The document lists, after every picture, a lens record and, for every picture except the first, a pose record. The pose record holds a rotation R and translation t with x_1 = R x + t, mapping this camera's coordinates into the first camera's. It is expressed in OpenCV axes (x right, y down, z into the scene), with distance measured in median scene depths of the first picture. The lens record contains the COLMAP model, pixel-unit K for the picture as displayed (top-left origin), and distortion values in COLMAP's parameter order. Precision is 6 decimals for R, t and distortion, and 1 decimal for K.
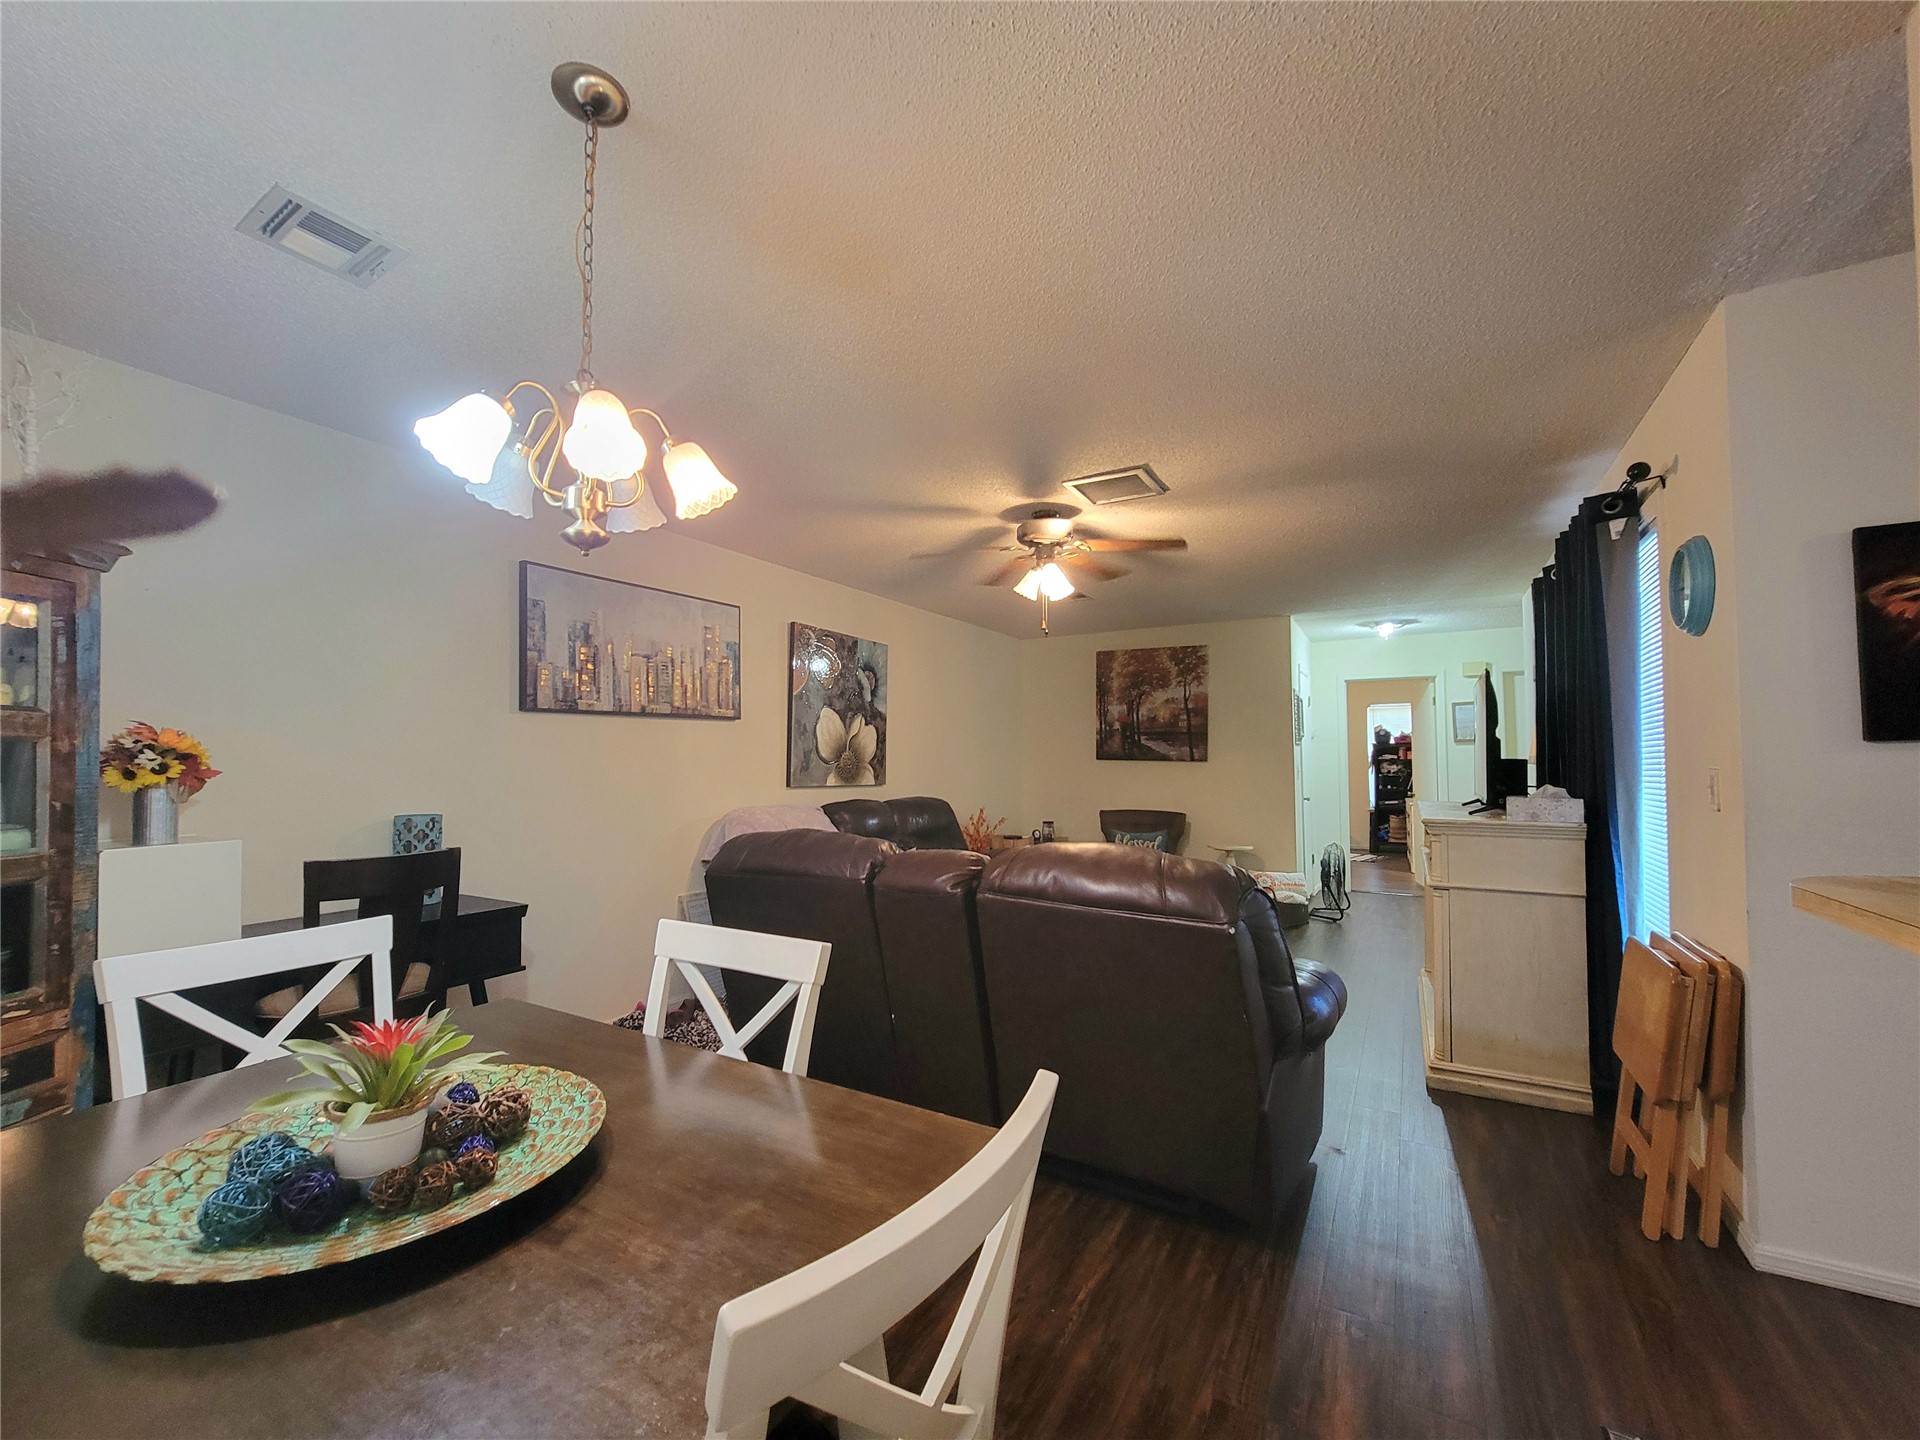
lens RADIAL K [[782.9, 0, 949.0], [0, 782.9, 740.7], [0, 0, 1]] dist [-0.005135, 0.000719]
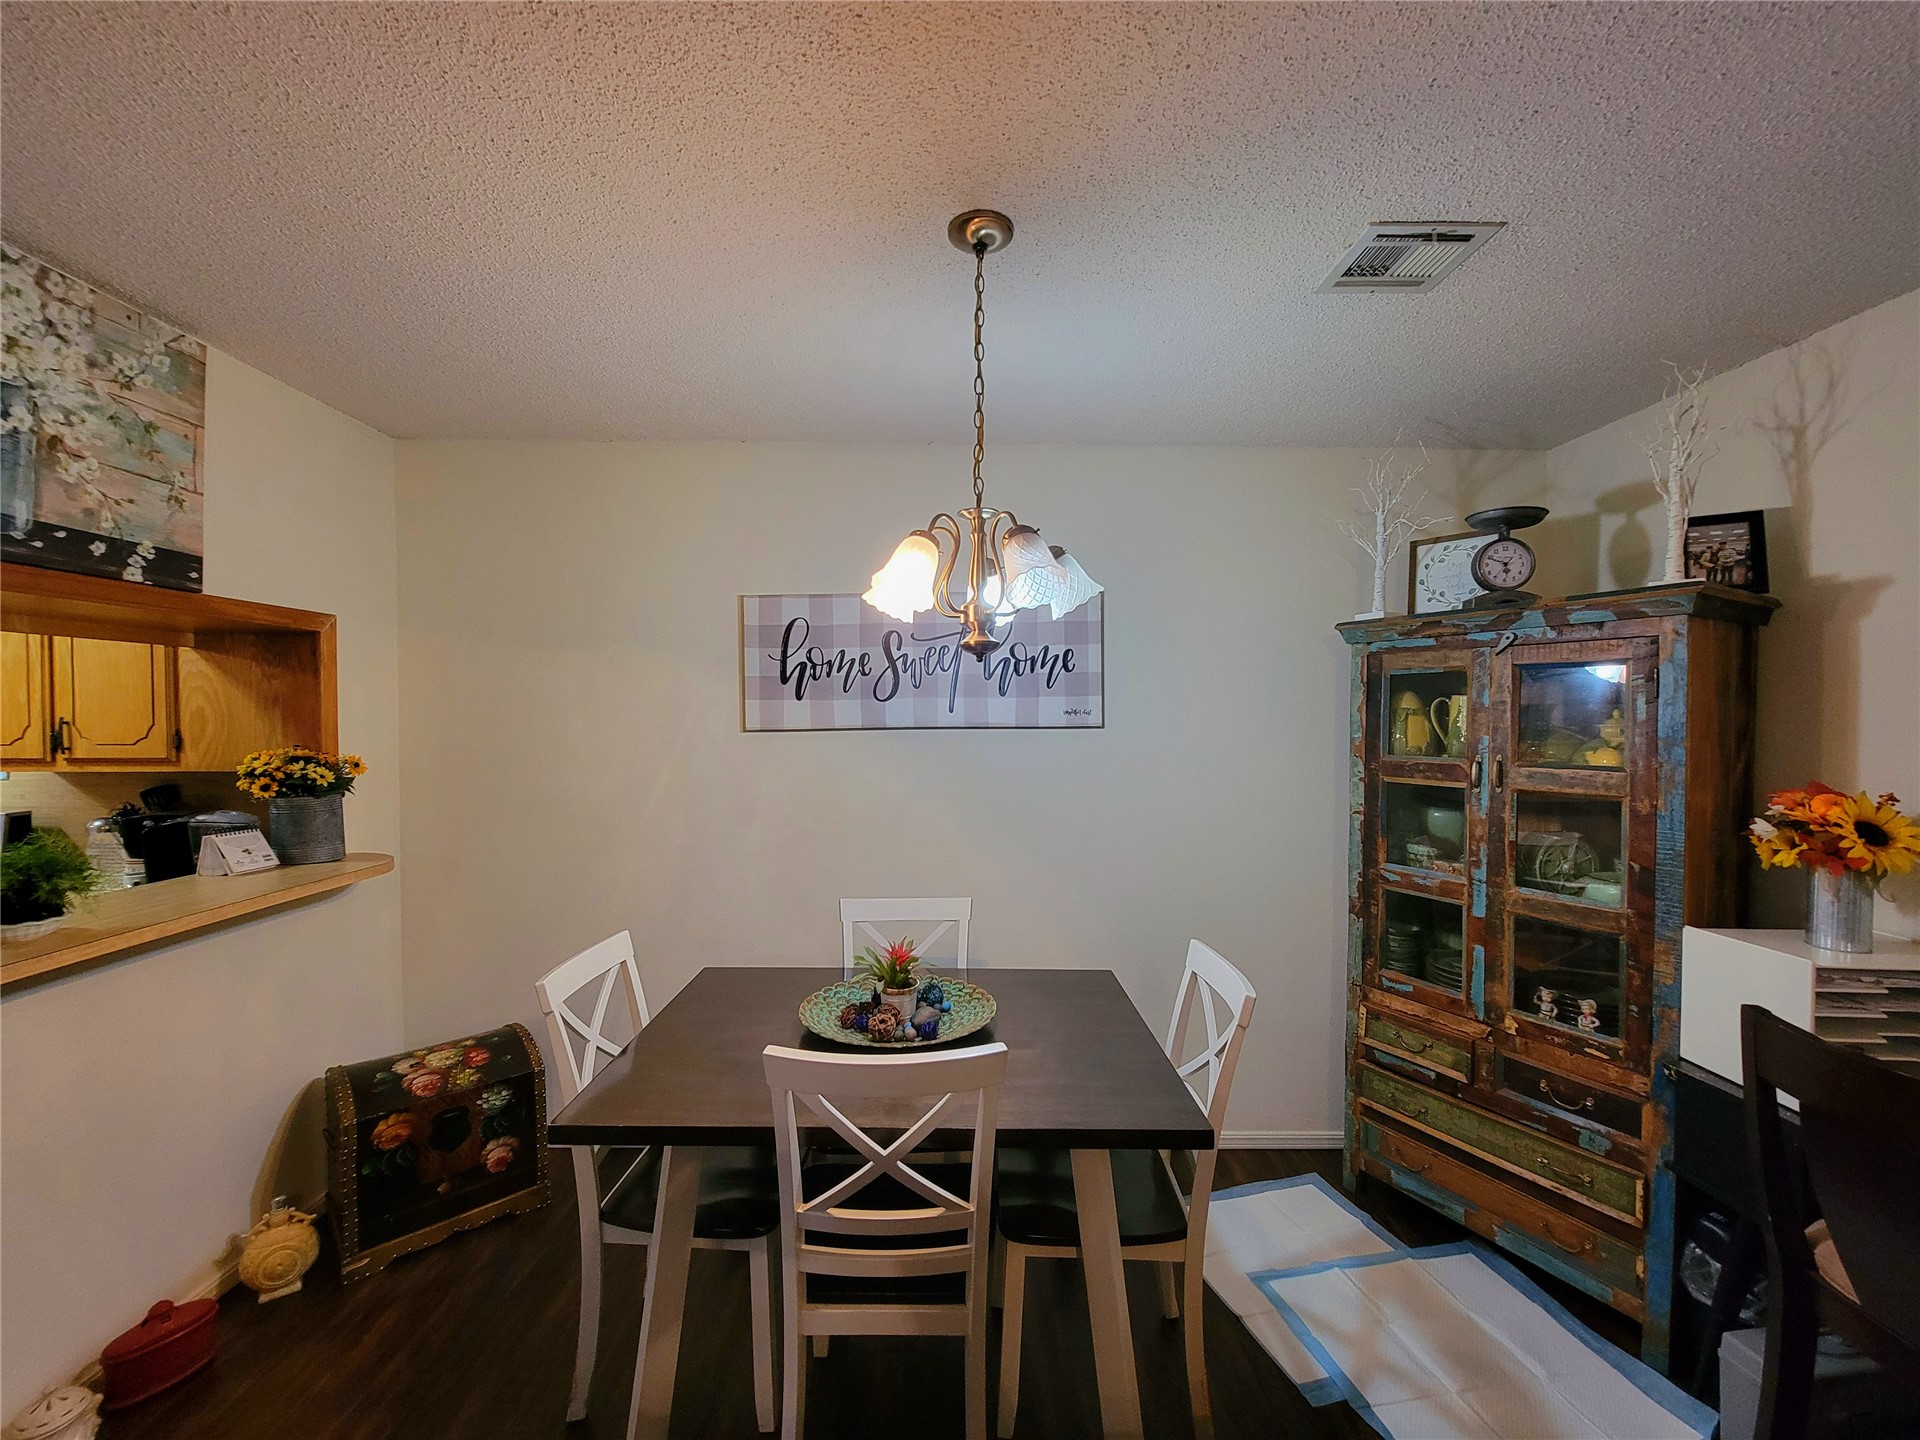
lens RADIAL K [[782.9, 0, 956.9], [0, 782.9, 735.5], [0, 0, 1]] dist [-0.005135, 0.000719]
pose [[-0.851180, 0.012932, -0.524714, 0.045682], [0.013301, 0.999907, 0.003068, -0.042635], [0.524705, -0.004368, -0.851273, 0.607397]]
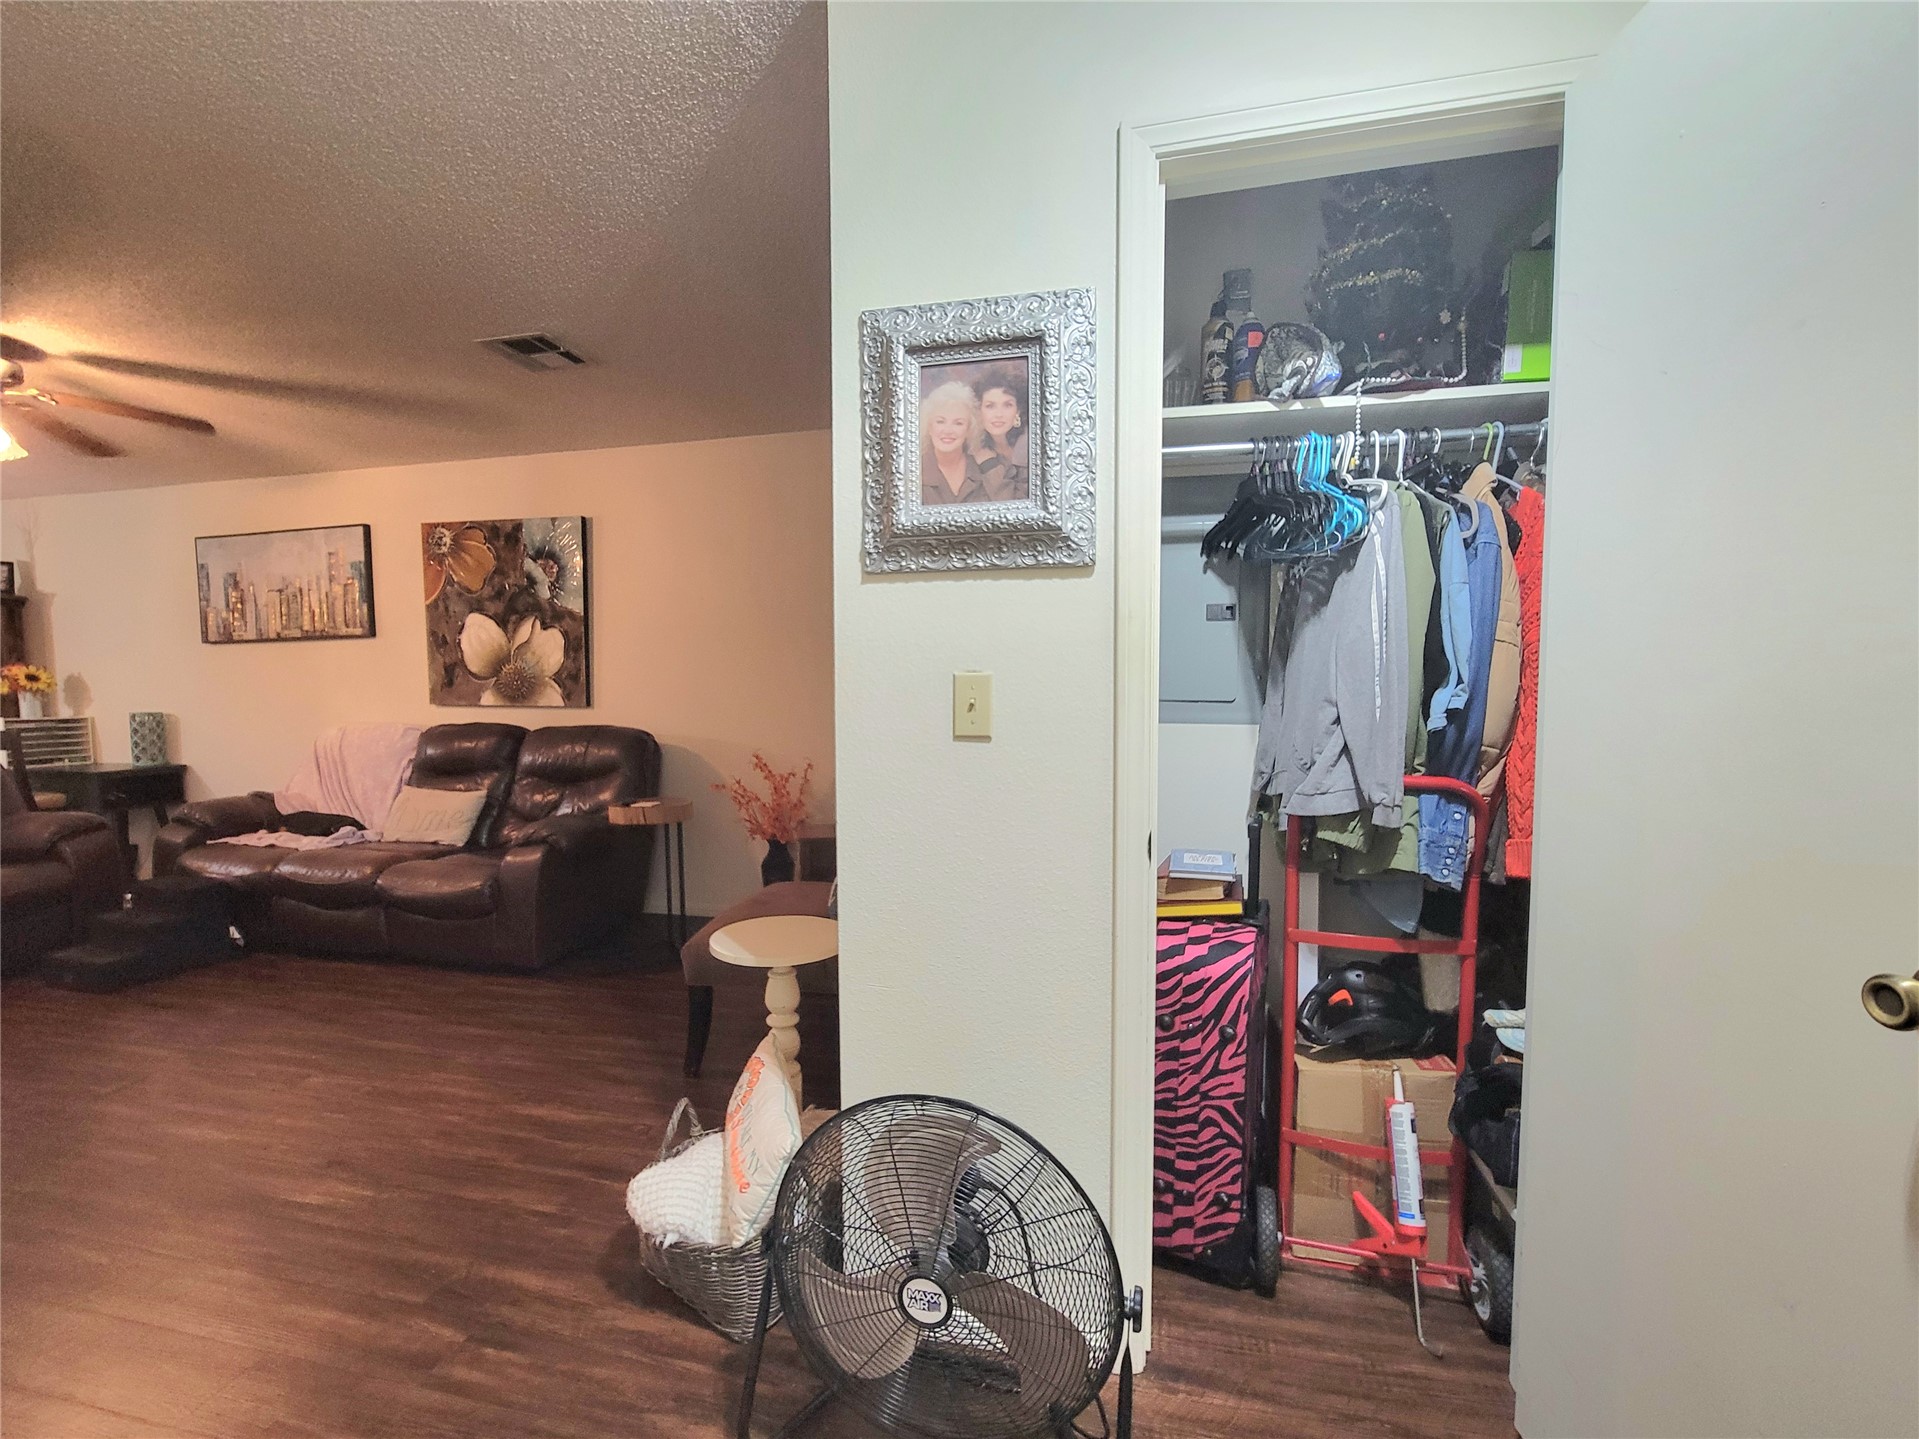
lens RADIAL K [[824.1, 0, 941.4], [0, 824.1, 735.8], [0, 0, 1]] dist [-0.001744, 0.001319]
pose [[0.290972, 0.061320, -0.954764, 1.001854], [0.032201, 0.996751, 0.073831, 0.047429], [0.956190, -0.052227, 0.288052, 1.420827]]
